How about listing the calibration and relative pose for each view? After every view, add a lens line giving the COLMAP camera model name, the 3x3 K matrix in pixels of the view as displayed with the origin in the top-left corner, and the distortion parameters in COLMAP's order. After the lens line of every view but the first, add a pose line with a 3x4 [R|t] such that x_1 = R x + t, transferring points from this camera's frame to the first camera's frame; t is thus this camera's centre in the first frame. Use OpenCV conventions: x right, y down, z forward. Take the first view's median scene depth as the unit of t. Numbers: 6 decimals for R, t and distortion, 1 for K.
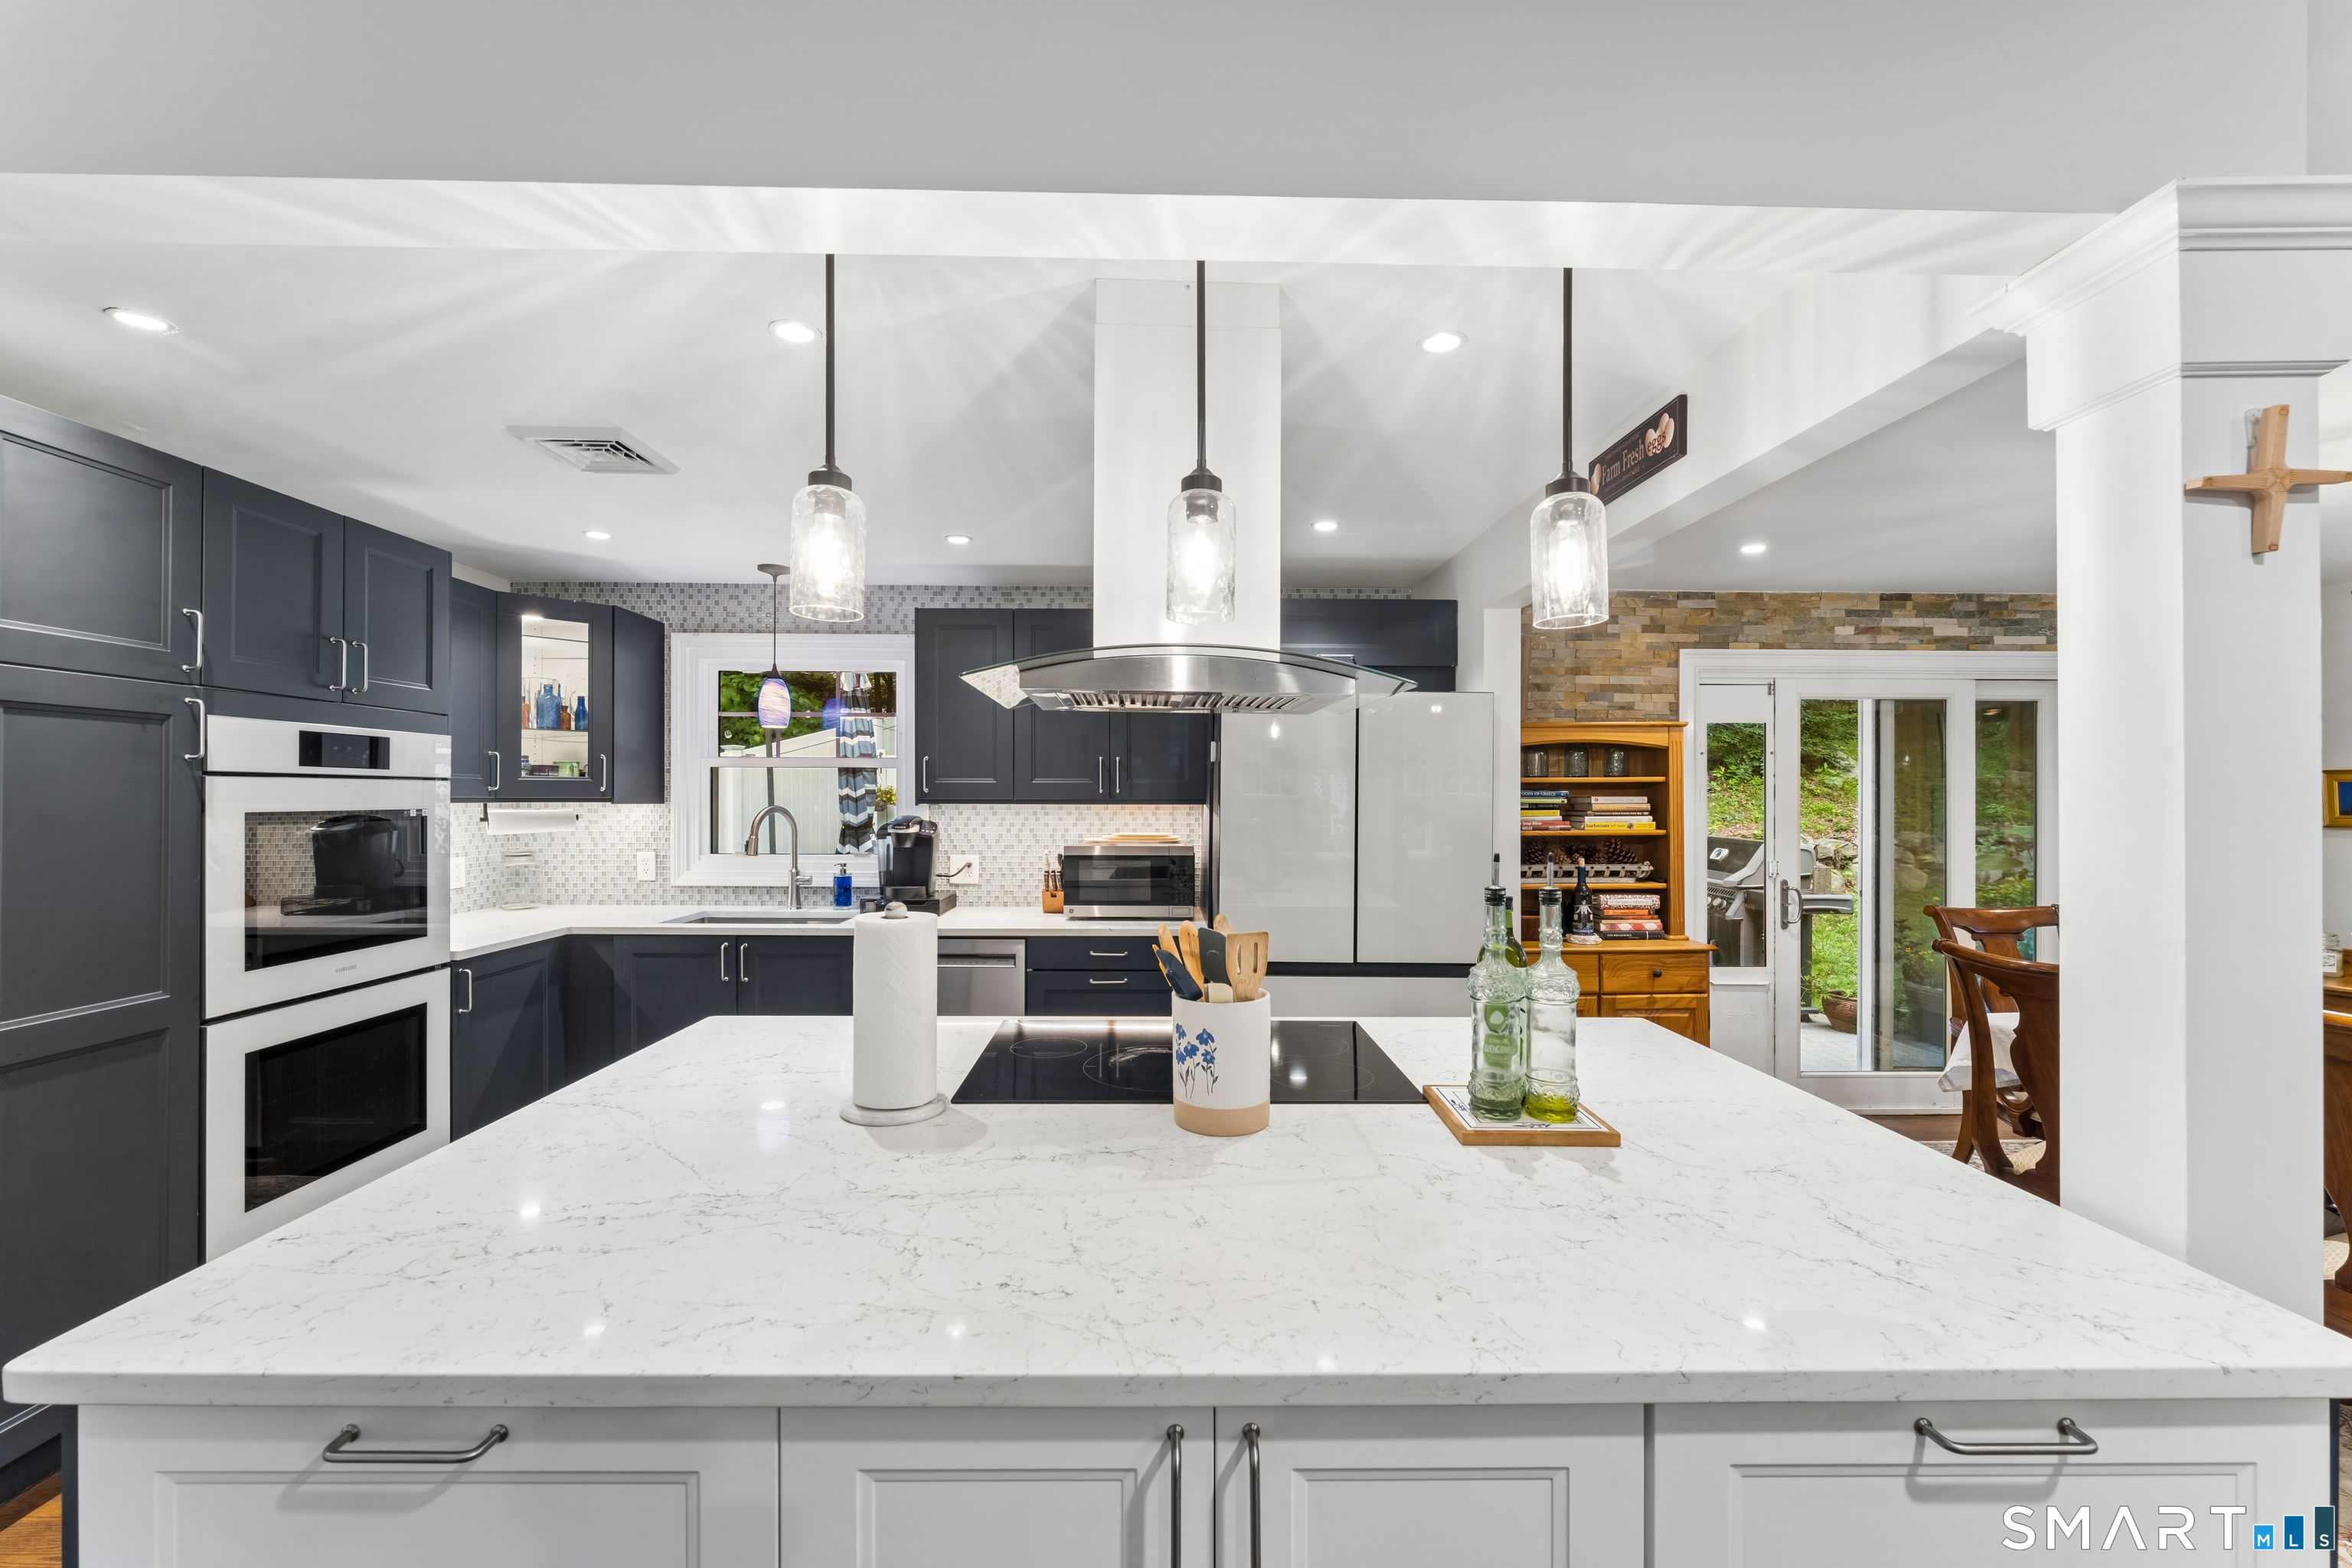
lens RADIAL K [[942.5, 0, 1165.7], [0, 942.5, 790.9], [0, 0, 1]] dist [-0.003950, 0.000000]
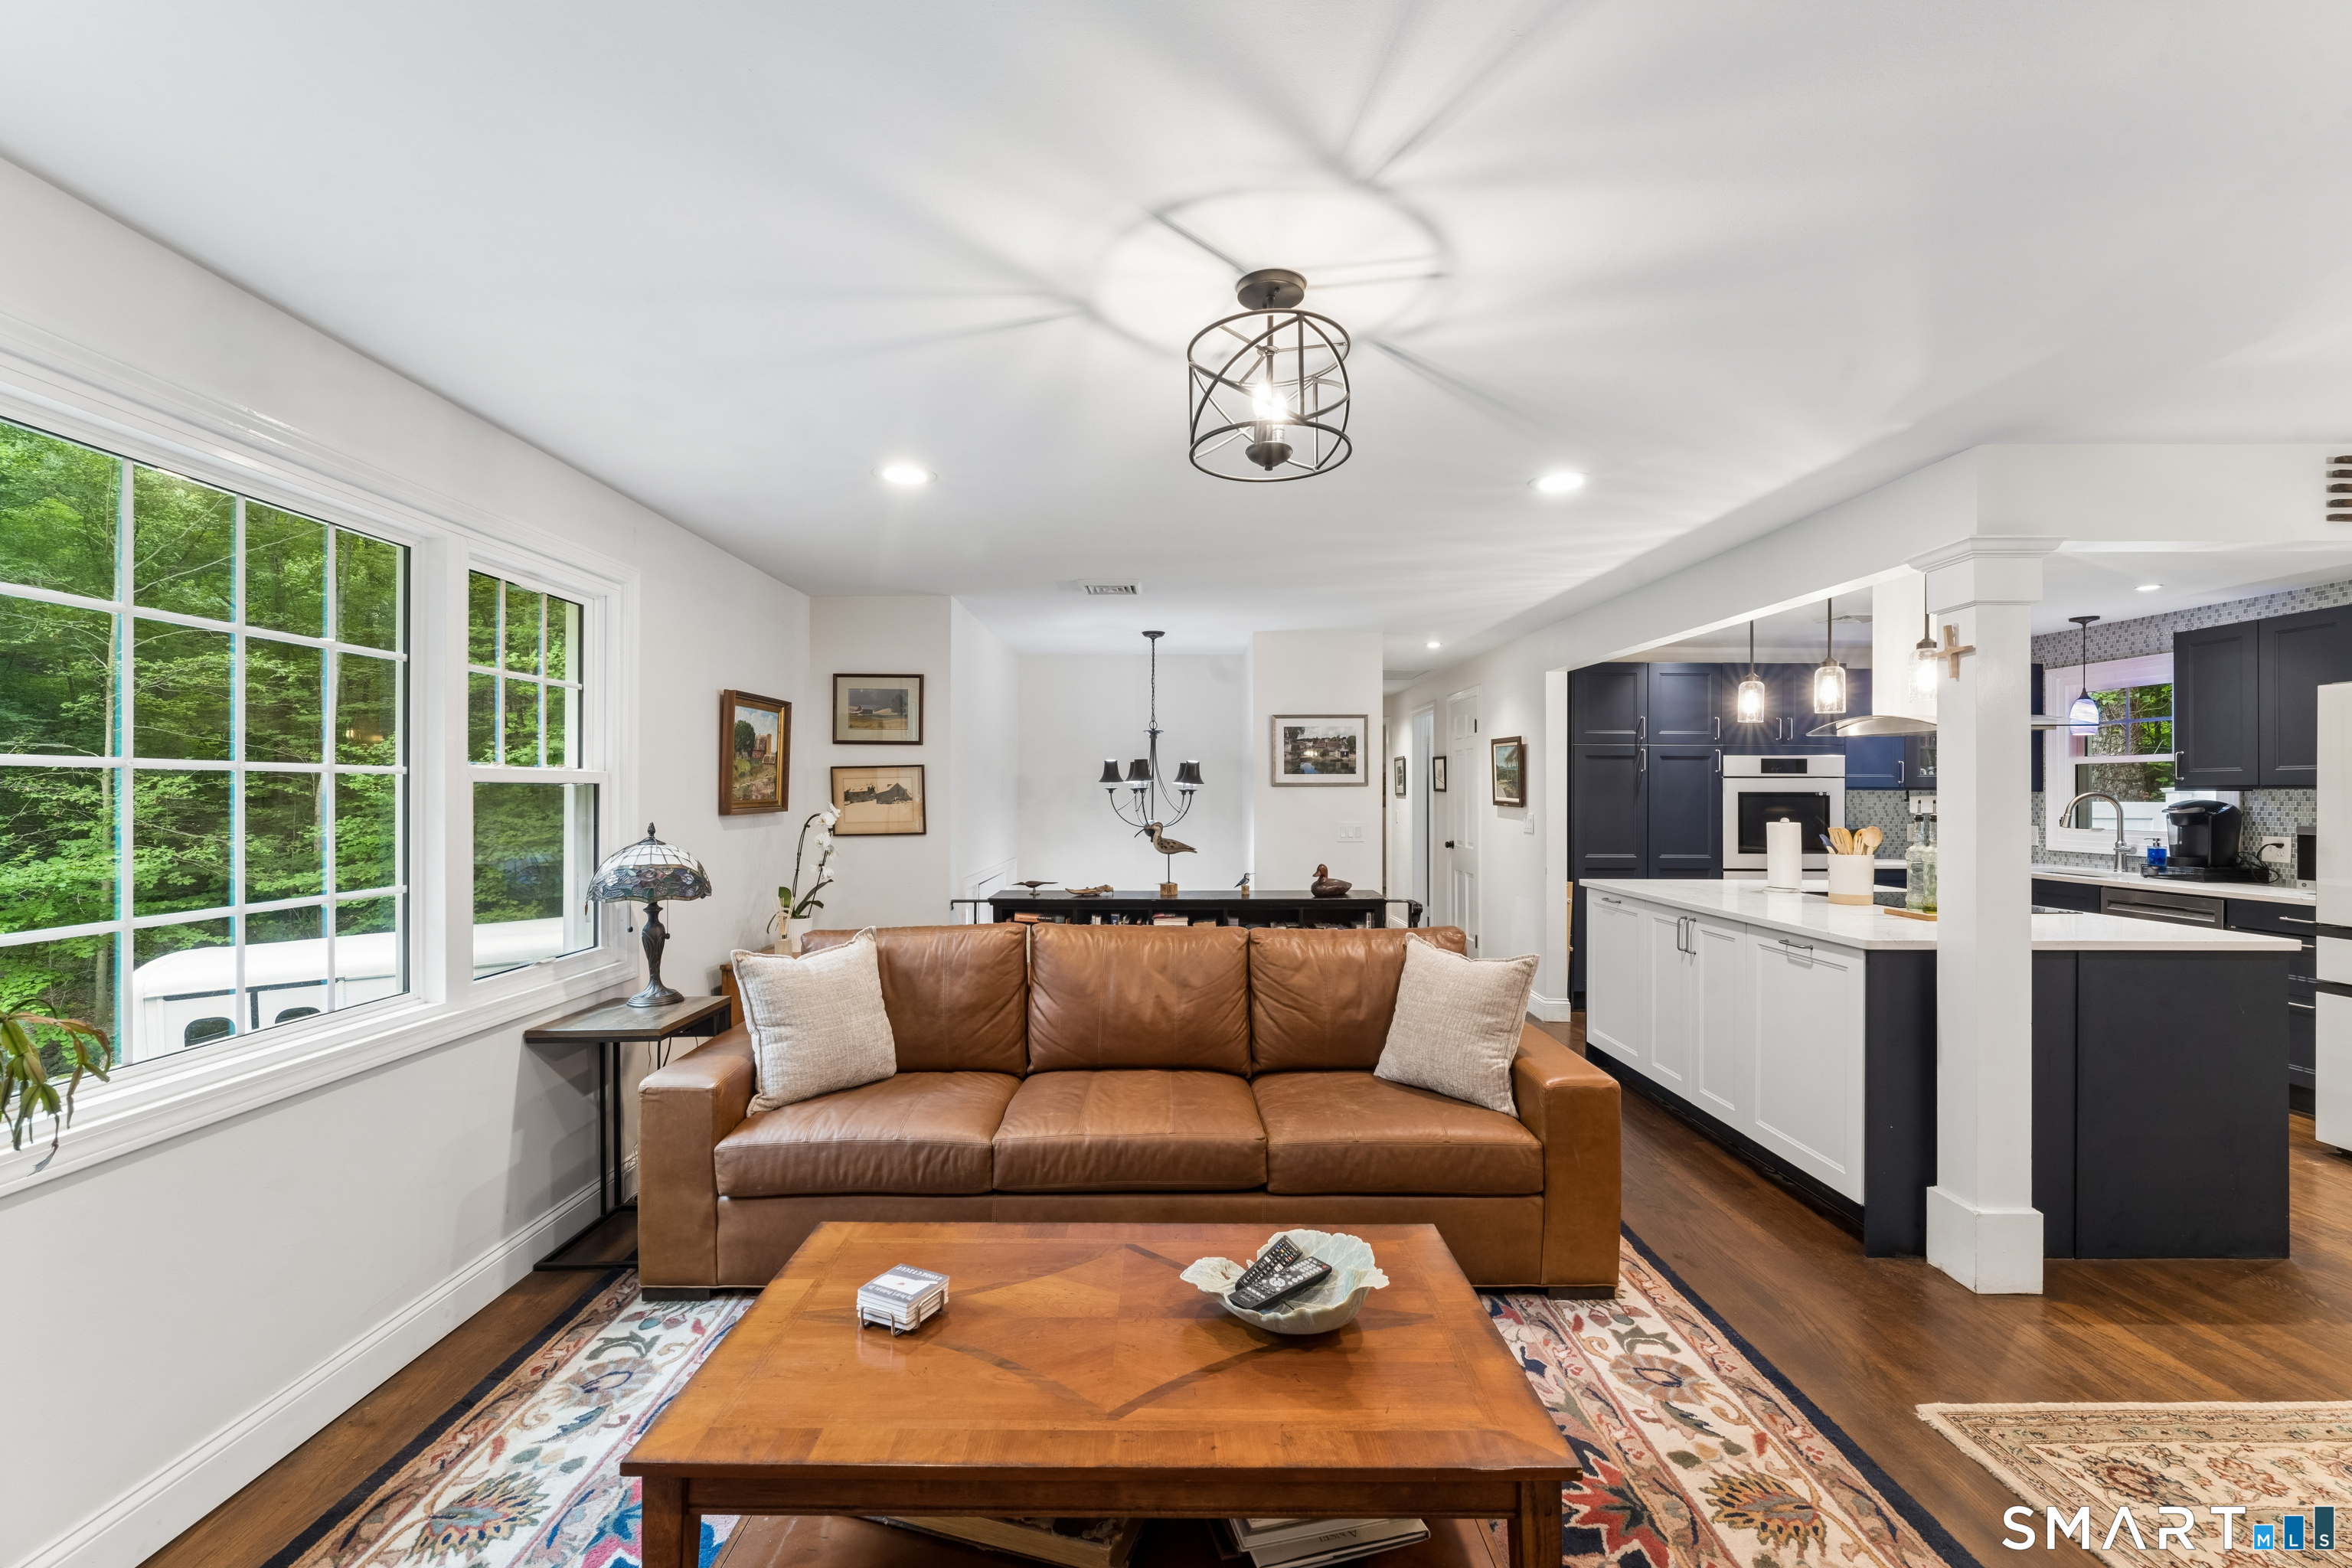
lens RADIAL K [[1006.4, 0, 1171.2], [0, 1006.4, 792.9], [0, 0, 1]] dist [-0.001314, -0.000662]
pose [[-0.005838, -0.005879, -0.999966, 1.647618], [0.002040, 0.999981, -0.005891, 0.035646], [0.999981, -0.002074, -0.005826, -0.497353]]
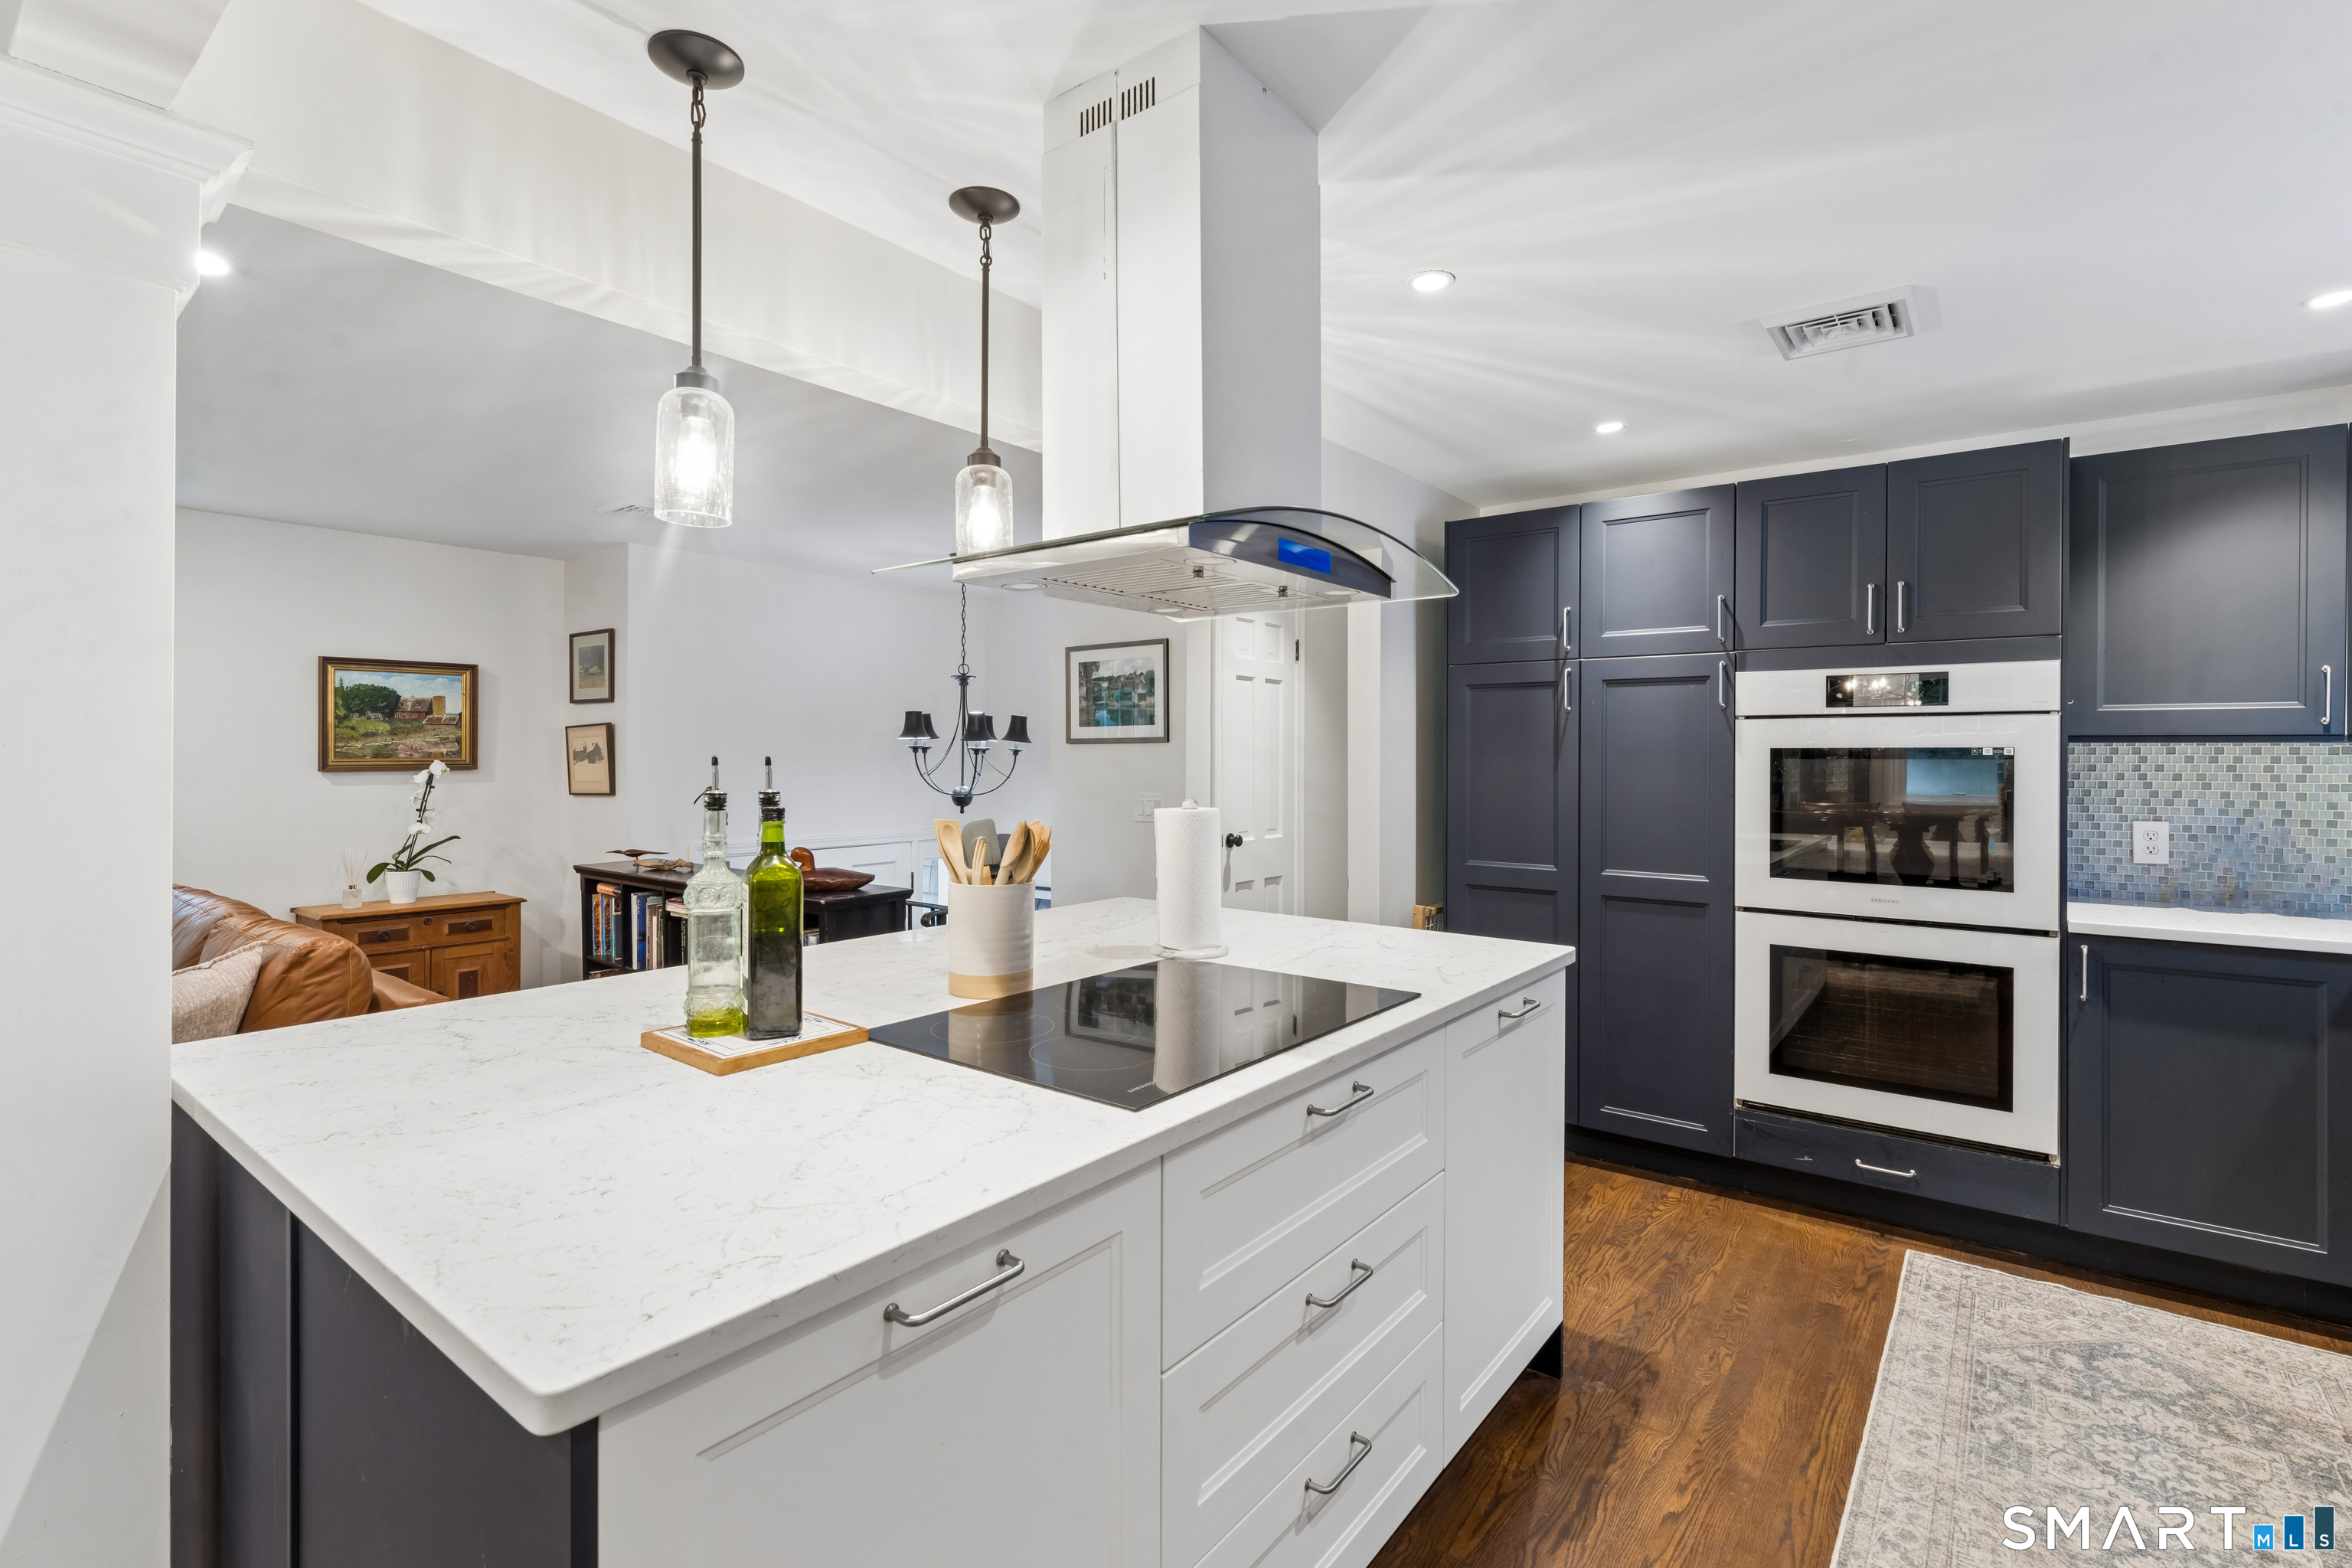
lens RADIAL K [[1071.2, 0, 1184.2], [0, 1071.2, 762.8], [0, 0, 1]] dist [-0.005357, -0.000758]
pose [[-0.617832, -0.003908, -0.786301, 0.550829], [-0.003395, 0.999992, -0.002303, 0.044577], [0.786303, 0.001247, -0.617840, 1.162259]]
